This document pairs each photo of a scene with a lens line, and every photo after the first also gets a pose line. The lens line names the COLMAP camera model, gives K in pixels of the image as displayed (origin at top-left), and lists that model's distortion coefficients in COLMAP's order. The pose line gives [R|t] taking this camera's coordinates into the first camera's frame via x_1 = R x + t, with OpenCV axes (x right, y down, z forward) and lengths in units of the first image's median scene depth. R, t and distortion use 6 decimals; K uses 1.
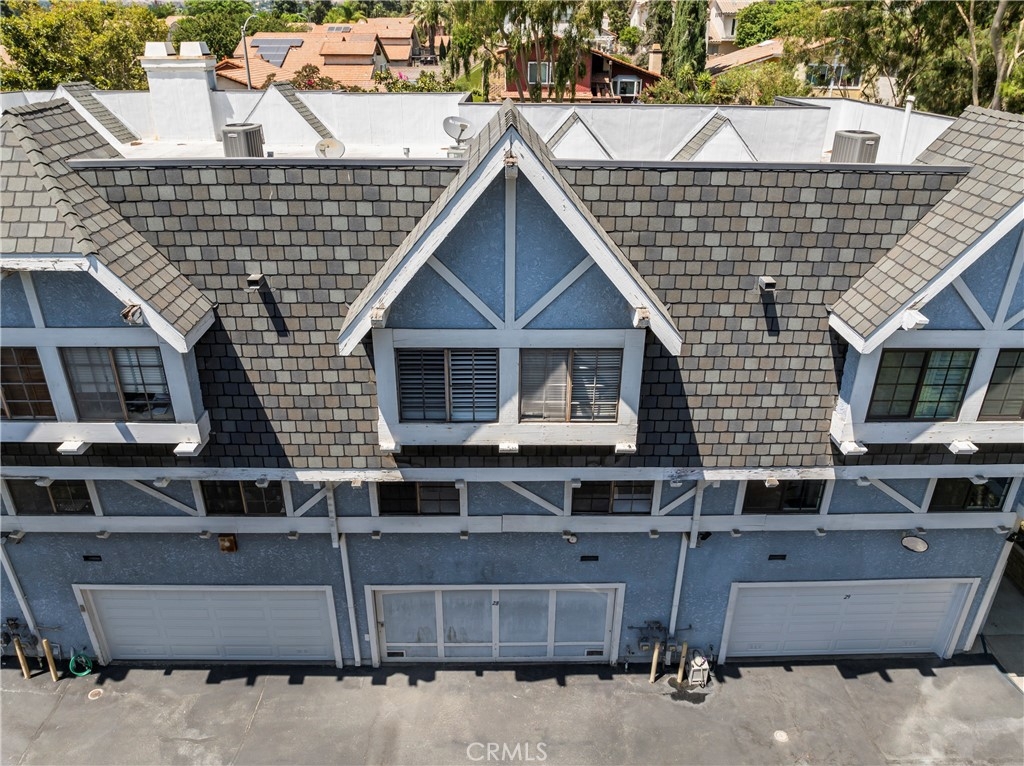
lens RADIAL K [[720.9, 0, 512.2], [0, 720.9, 382.2], [0, 0, 1]] dist [-0.004559, -0.005163]
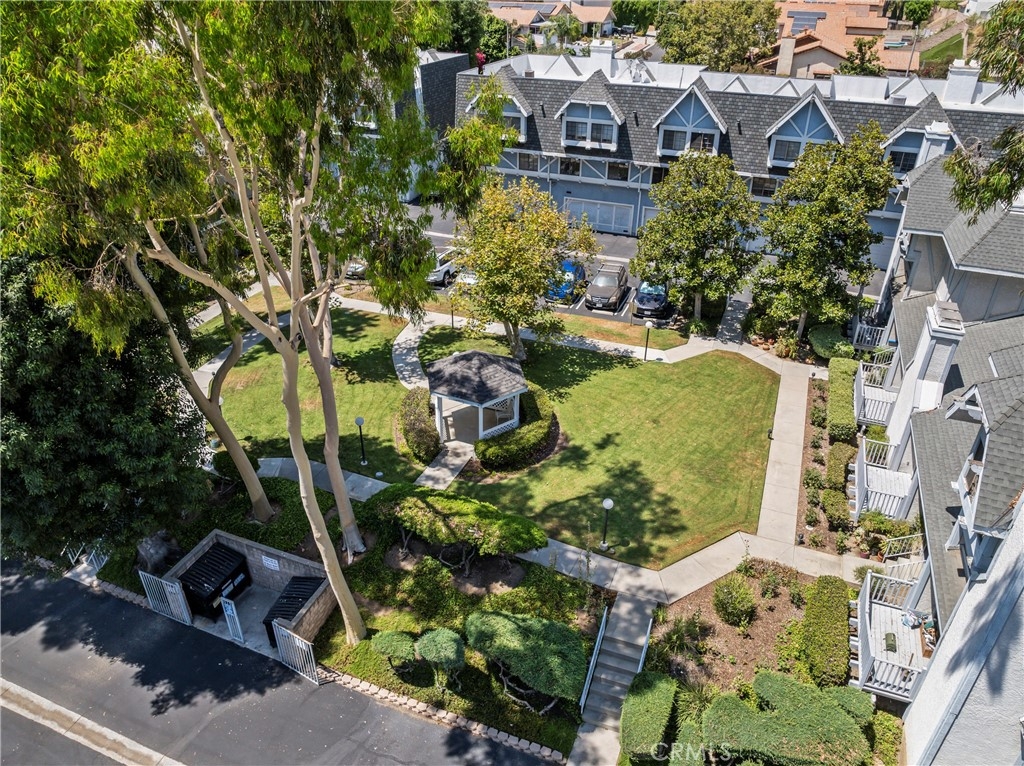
lens RADIAL K [[720.9, 0, 511.5], [0, 720.9, 384.2], [0, 0, 1]] dist [-0.004559, -0.005163]
pose [[0.920873, 0.196035, -0.336991, 0.756455], [-0.169847, 0.979772, 0.105823, 1.146586], [0.350920, -0.040212, 0.935542, -3.451372]]
